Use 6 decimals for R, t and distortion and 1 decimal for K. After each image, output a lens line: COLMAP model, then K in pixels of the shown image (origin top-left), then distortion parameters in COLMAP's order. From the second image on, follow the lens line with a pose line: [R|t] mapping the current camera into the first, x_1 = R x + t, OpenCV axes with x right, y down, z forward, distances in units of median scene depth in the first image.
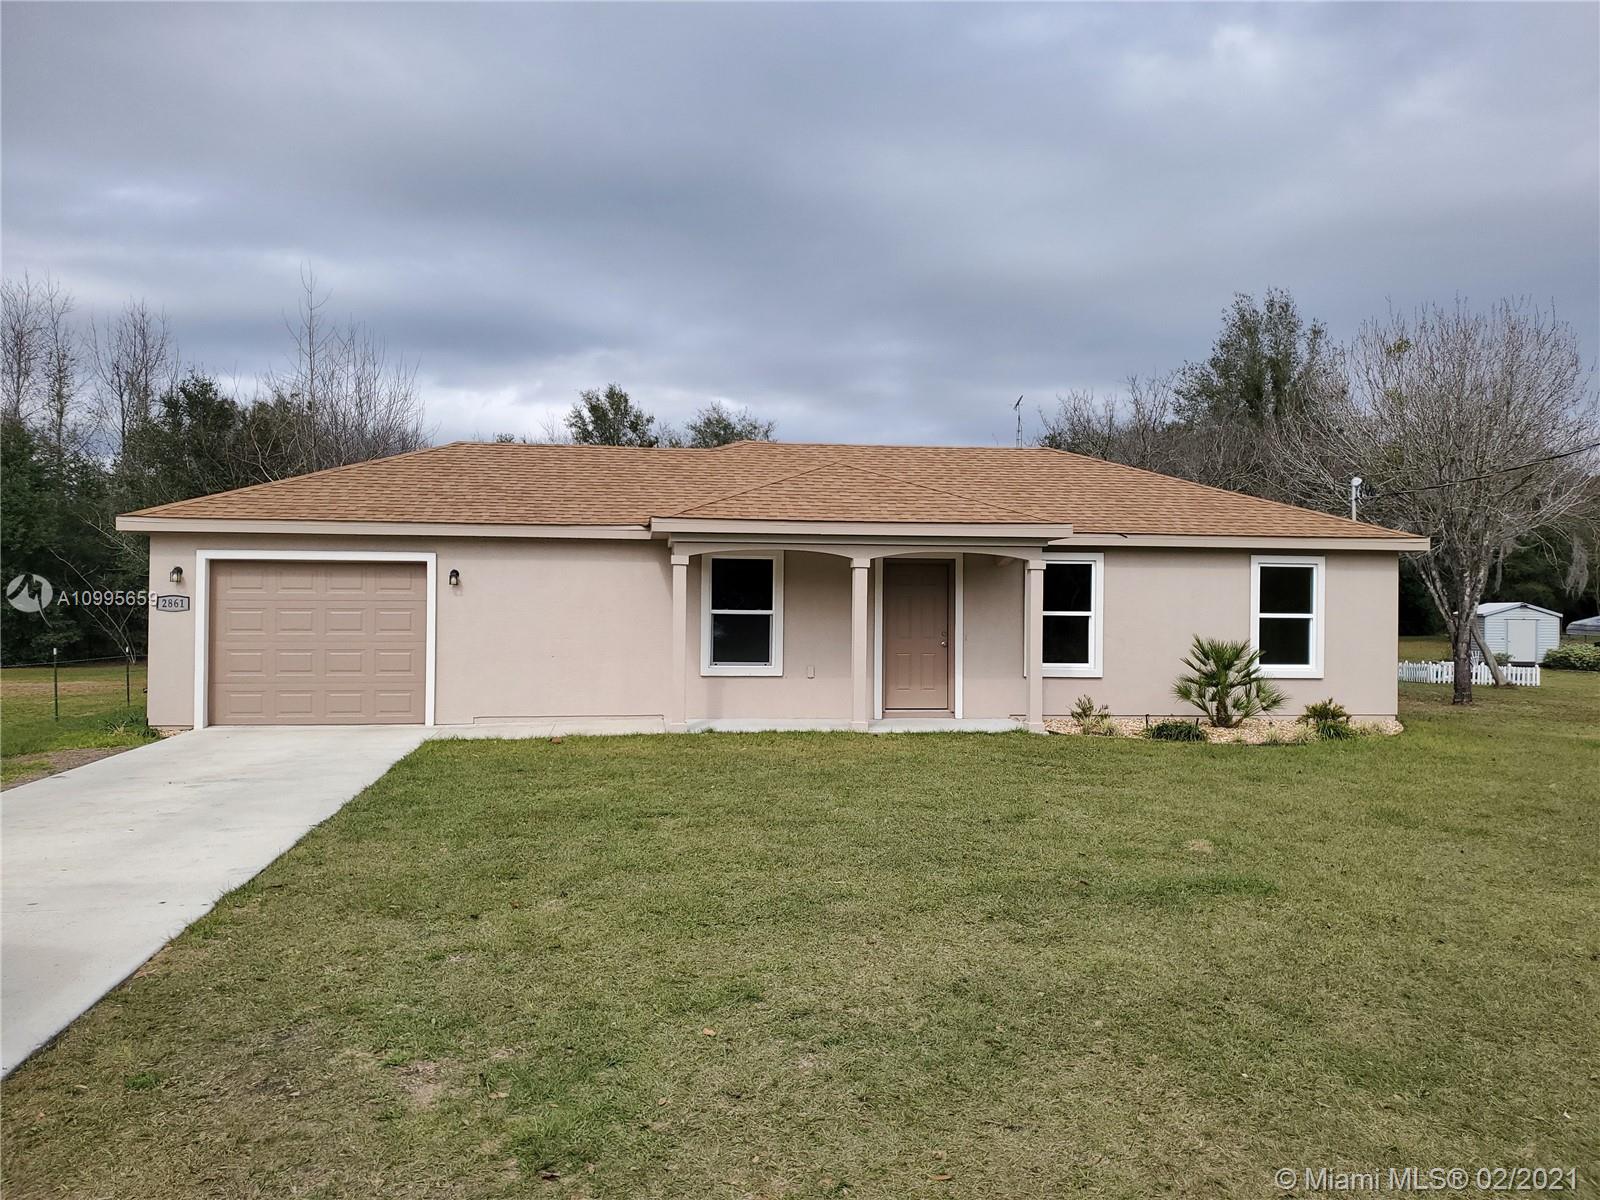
lens RADIAL K [[1252.6, 0, 814.8], [0, 1252.6, 609.7], [0, 0, 1]] dist [0.011075, 0.011034]
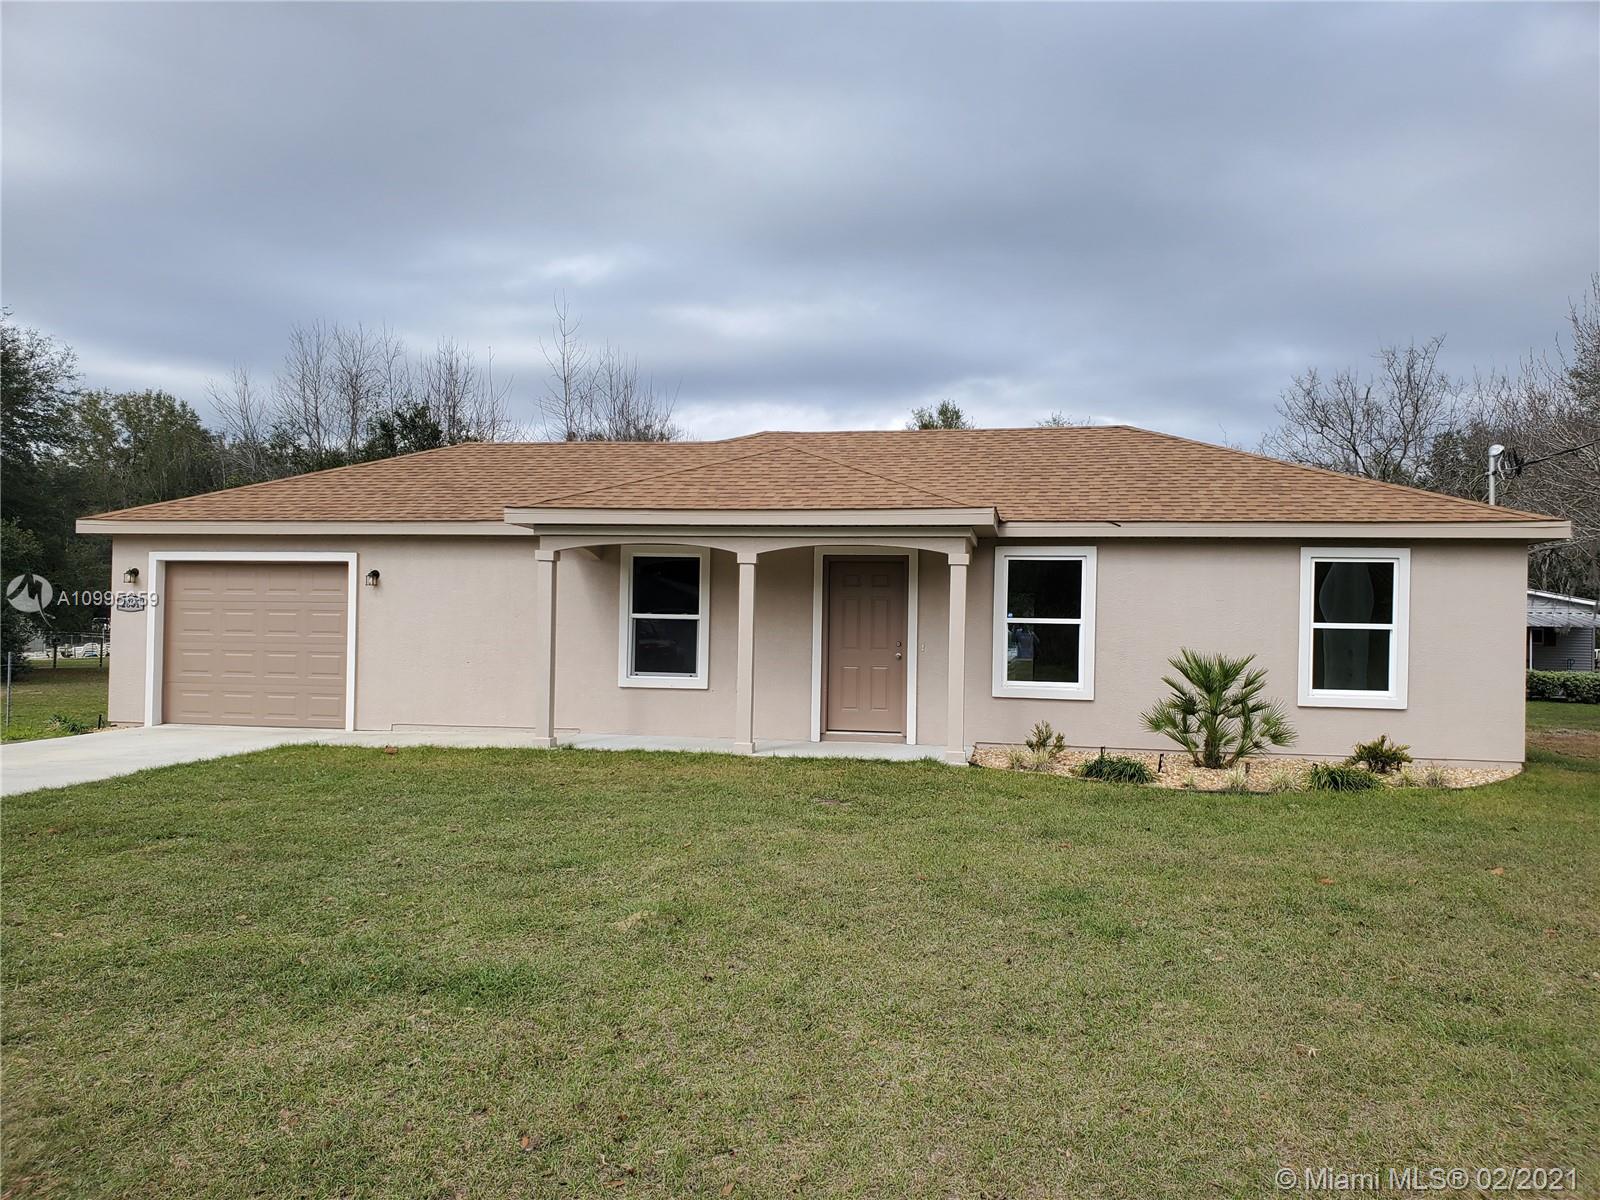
lens RADIAL K [[1252.6, 0, 801.7], [0, 1252.6, 613.8], [0, 0, 1]] dist [0.011075, 0.011034]
pose [[0.949234, 0.004814, -0.314535, 0.315932], [-0.008963, 0.999891, -0.011745, 0.009861], [0.314444, 0.013967, 0.949173, 0.180096]]
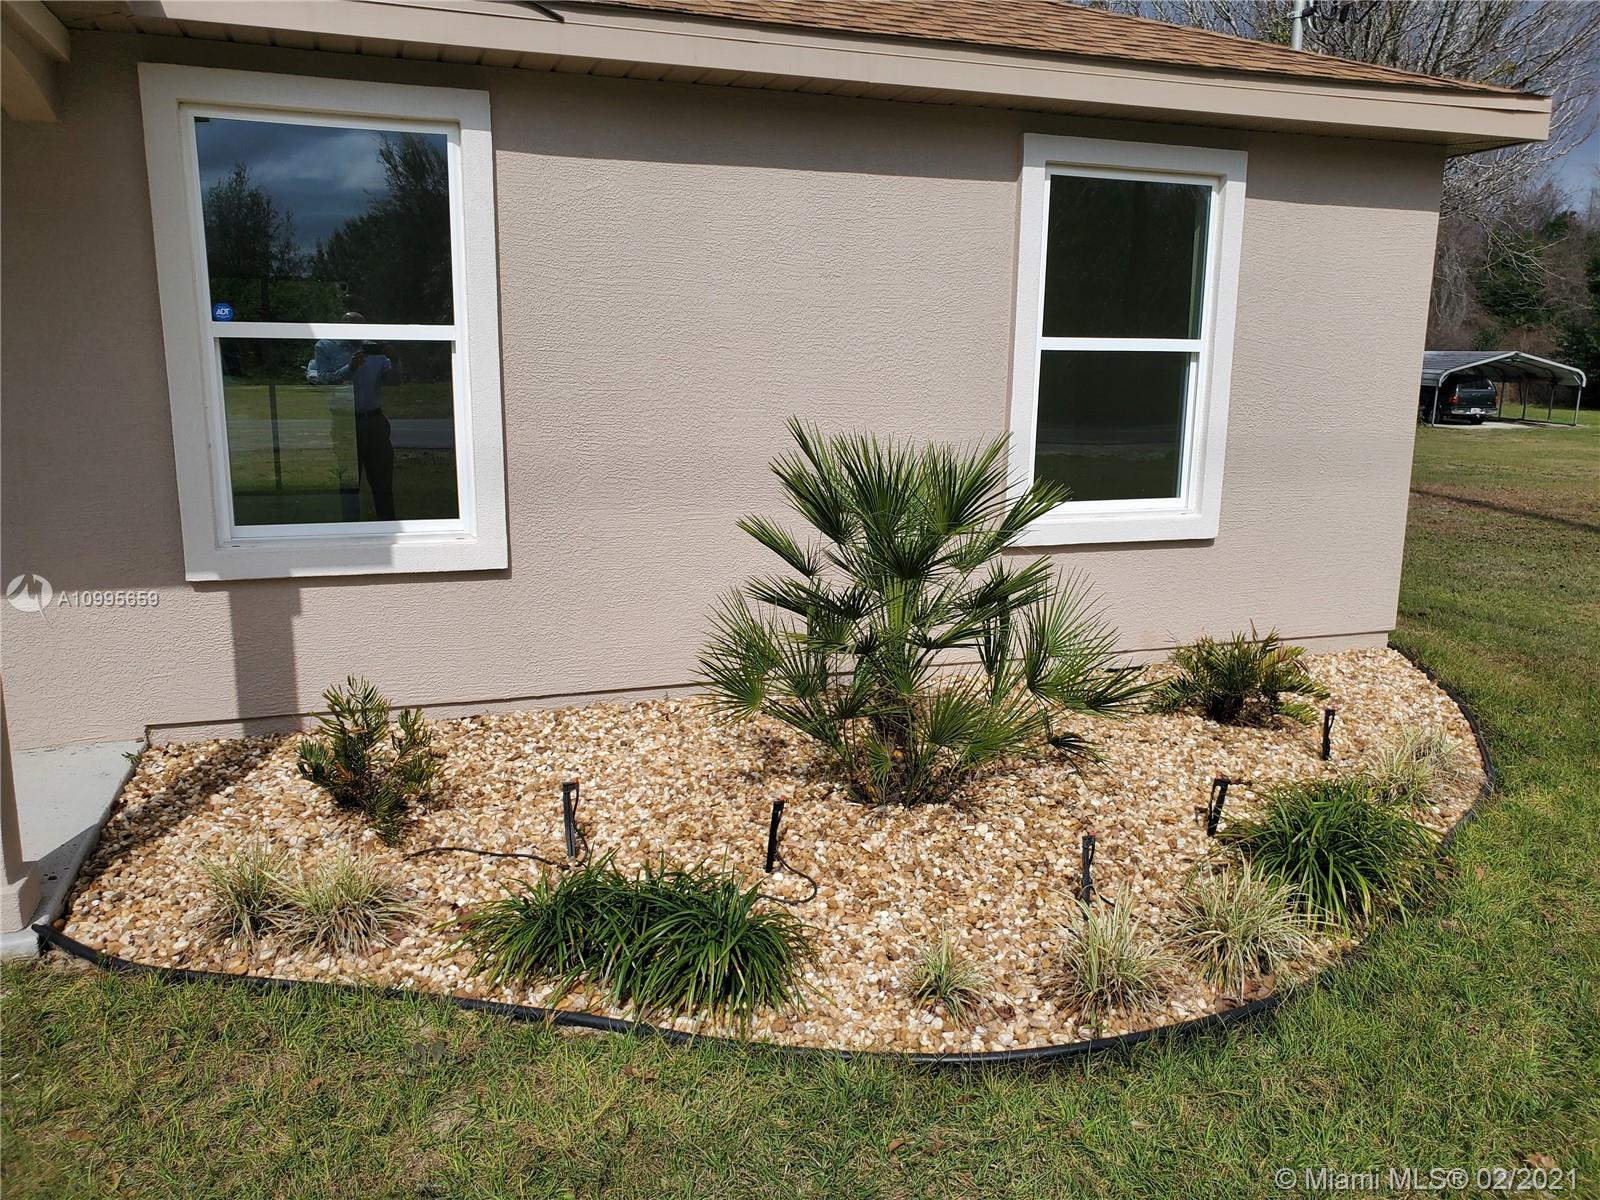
lens RADIAL K [[1252.6, 0, 797.3], [0, 1252.6, 607.4], [0, 0, 1]] dist [0.011075, 0.011034]
pose [[0.985328, -0.031893, 0.167664, 0.255585], [-0.002461, 0.979628, 0.200808, 0.006738], [-0.170653, -0.198274, 0.965176, 0.740679]]
